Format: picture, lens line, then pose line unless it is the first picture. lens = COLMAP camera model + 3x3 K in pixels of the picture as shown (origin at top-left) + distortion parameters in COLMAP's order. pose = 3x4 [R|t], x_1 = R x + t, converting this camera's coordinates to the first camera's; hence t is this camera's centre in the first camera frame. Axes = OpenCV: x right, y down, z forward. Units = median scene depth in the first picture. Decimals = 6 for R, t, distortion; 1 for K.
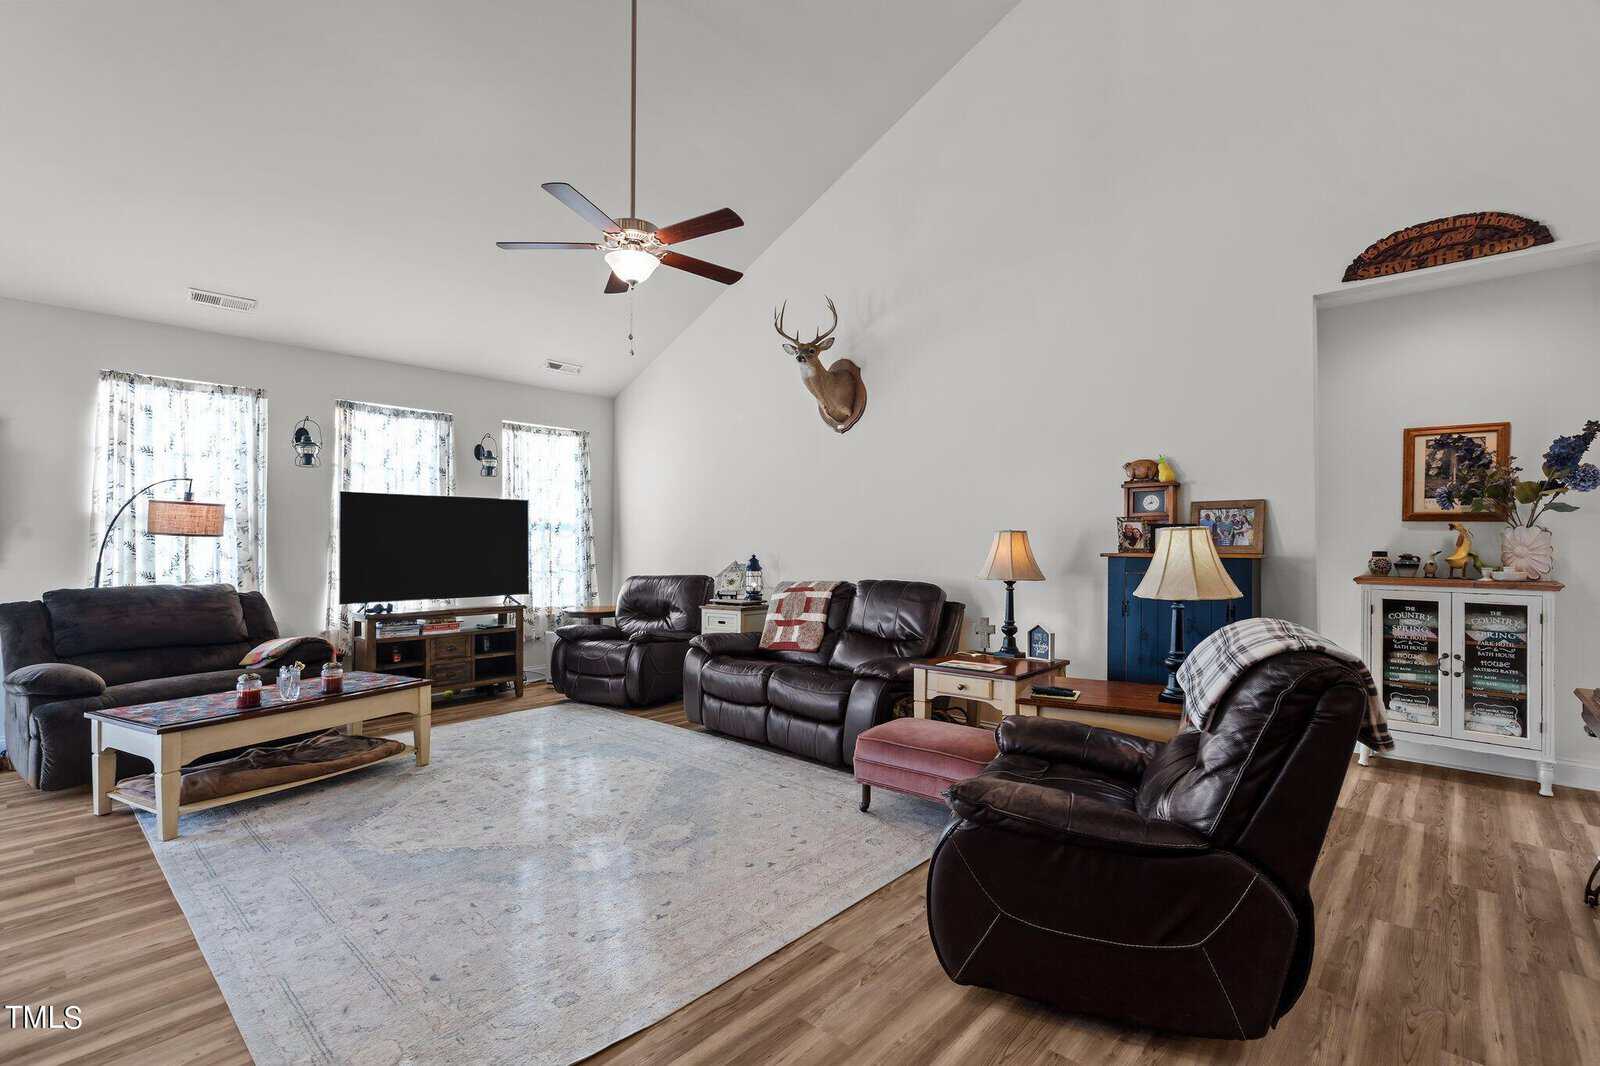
lens RADIAL K [[723.0, 0, 797.1], [0, 723.0, 536.5], [0, 0, 1]] dist [-0.002846, 0.000669]
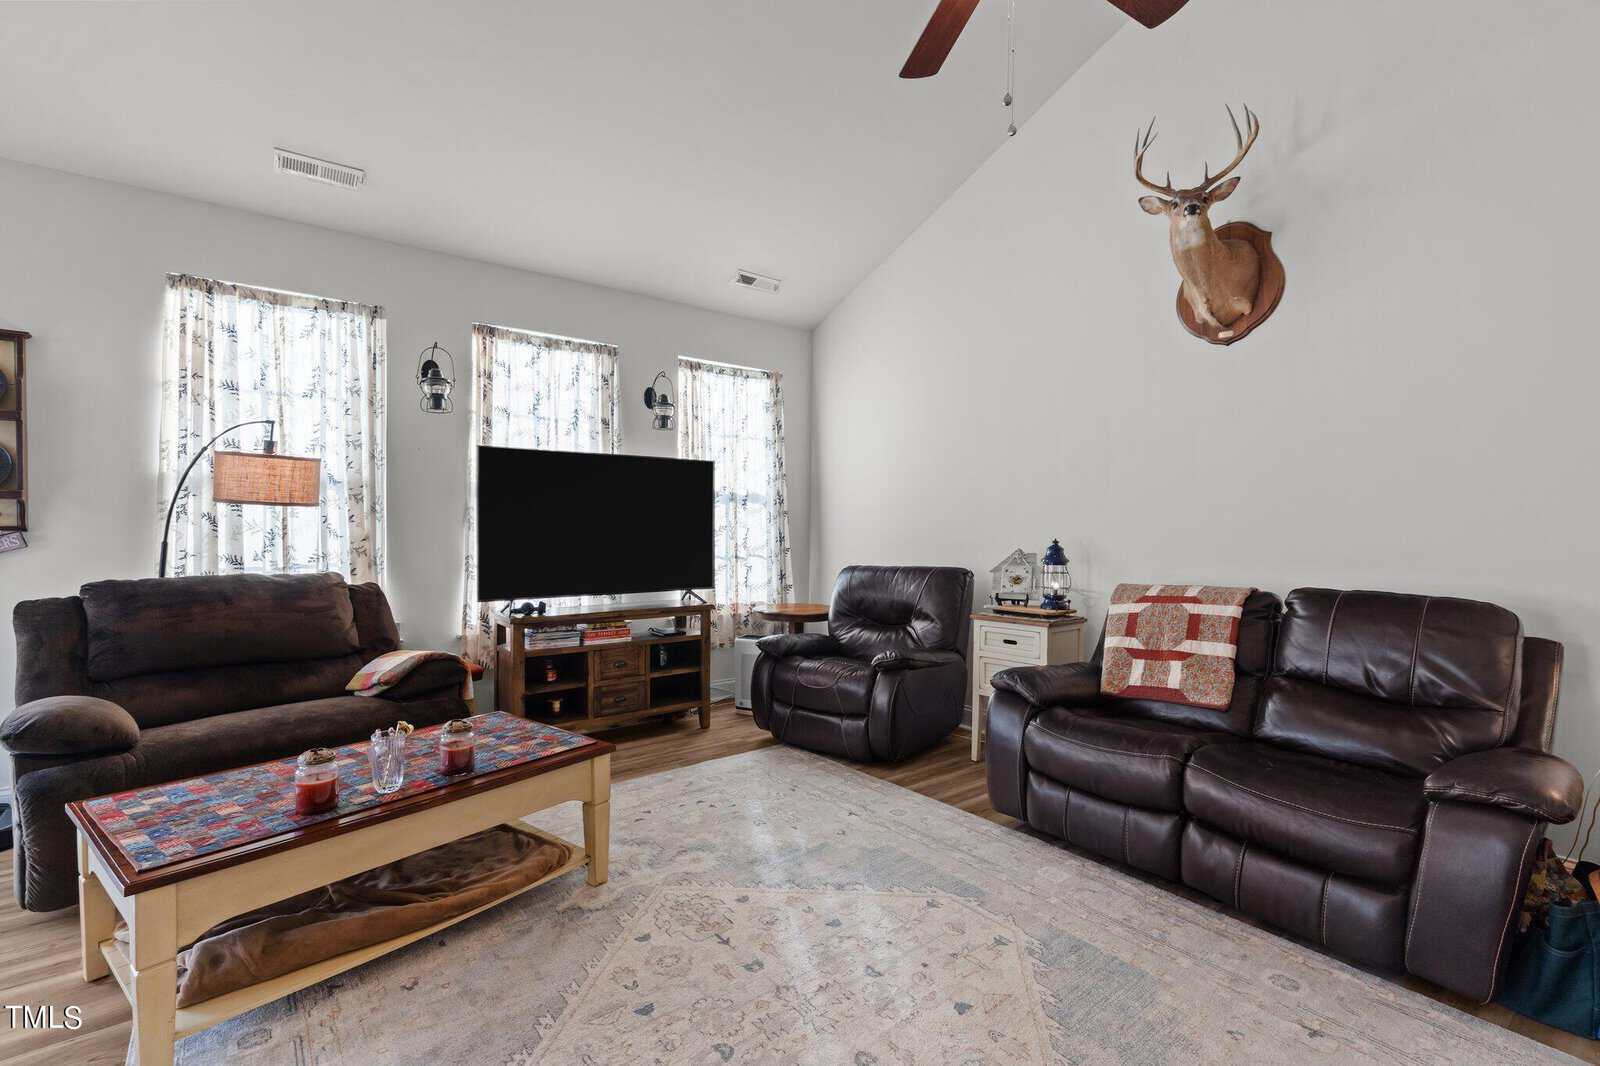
lens RADIAL K [[723.0, 0, 797.1], [0, 723.0, 536.5], [0, 0, 1]] dist [-0.002846, 0.000669]
pose [[0.986535, 0.012117, -0.163102, -0.265137], [-0.007175, 0.999498, 0.030857, 0.005007], [0.163394, -0.029271, 0.986126, 0.449517]]
